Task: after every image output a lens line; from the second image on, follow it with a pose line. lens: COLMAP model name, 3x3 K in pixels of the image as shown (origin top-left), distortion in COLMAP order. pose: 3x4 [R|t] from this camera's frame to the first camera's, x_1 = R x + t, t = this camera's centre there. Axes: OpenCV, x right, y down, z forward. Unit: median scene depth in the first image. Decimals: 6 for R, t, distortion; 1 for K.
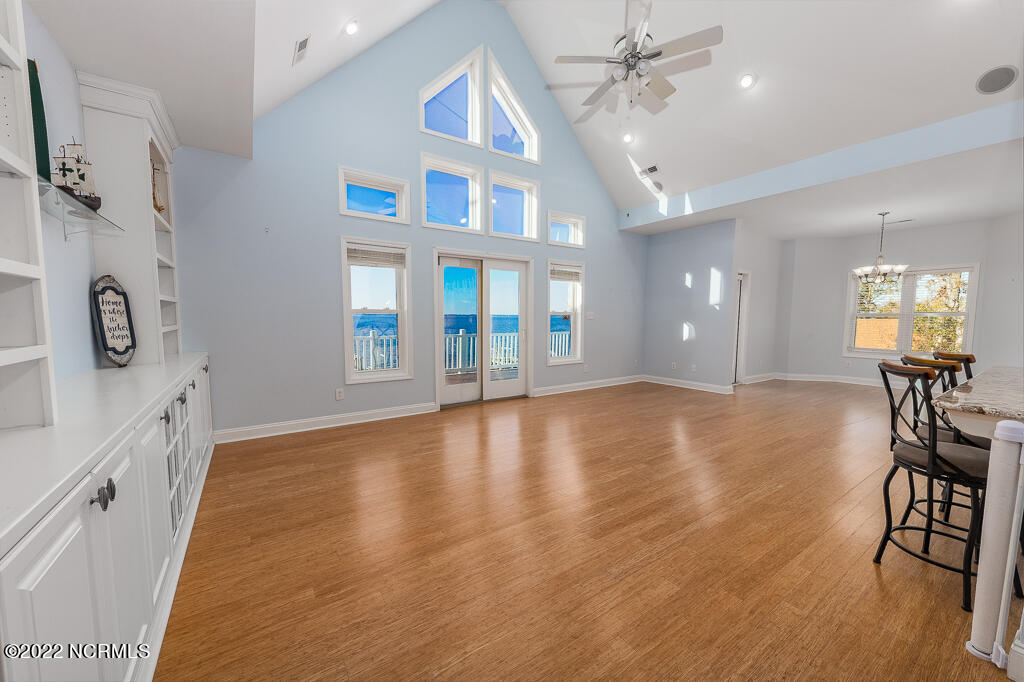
lens RADIAL K [[384.1, 0, 506.4], [0, 384.1, 348.2], [0, 0, 1]] dist [-0.000444, -0.000055]
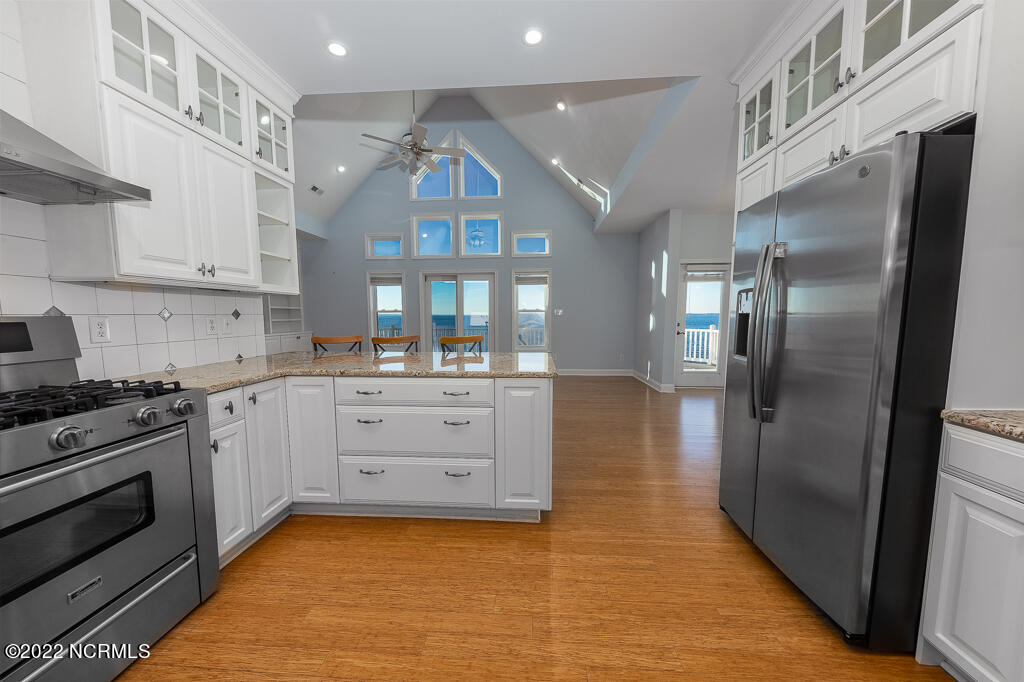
lens RADIAL K [[351.4, 0, 516.9], [0, 351.4, 344.5], [0, 0, 1]] dist [0.000025, 0.000003]
pose [[0.792002, 0.049163, -0.608536, 0.939363], [-0.043630, 0.998762, 0.023905, -0.008591], [0.608957, 0.007618, 0.793167, 0.079642]]
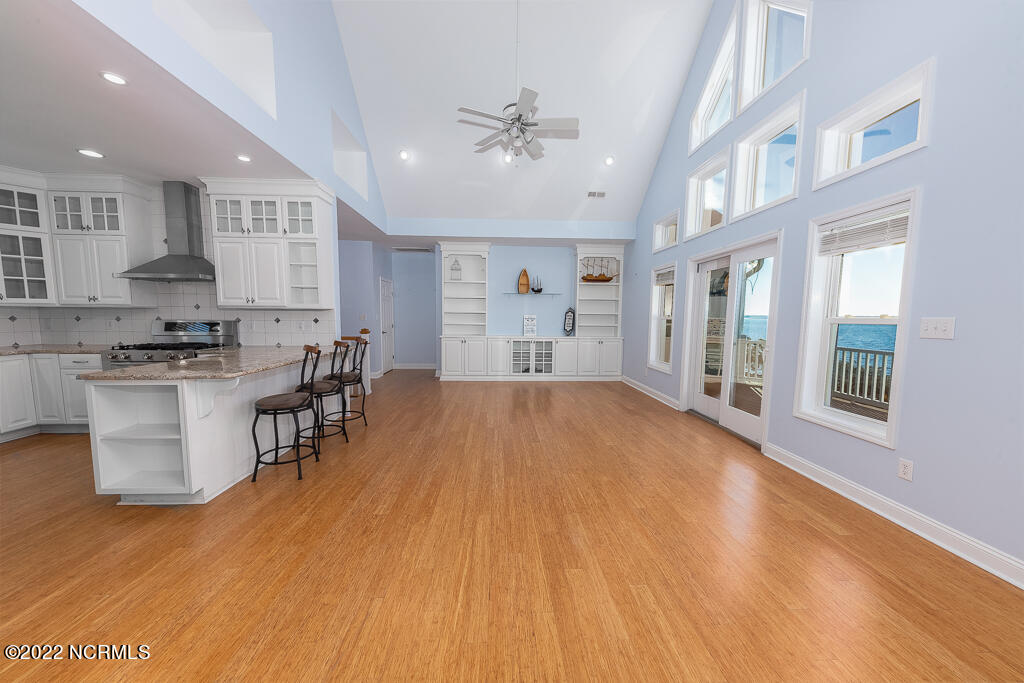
lens RADIAL K [[354.9, 0, 513.6], [0, 354.9, 348.8], [0, 0, 1]] dist [-0.000123, -0.000033]
pose [[-0.520772, 0.074600, -0.850430, 0.843449], [-0.075117, 0.988307, 0.132693, -0.098194], [0.850385, 0.132985, -0.509078, 1.020856]]
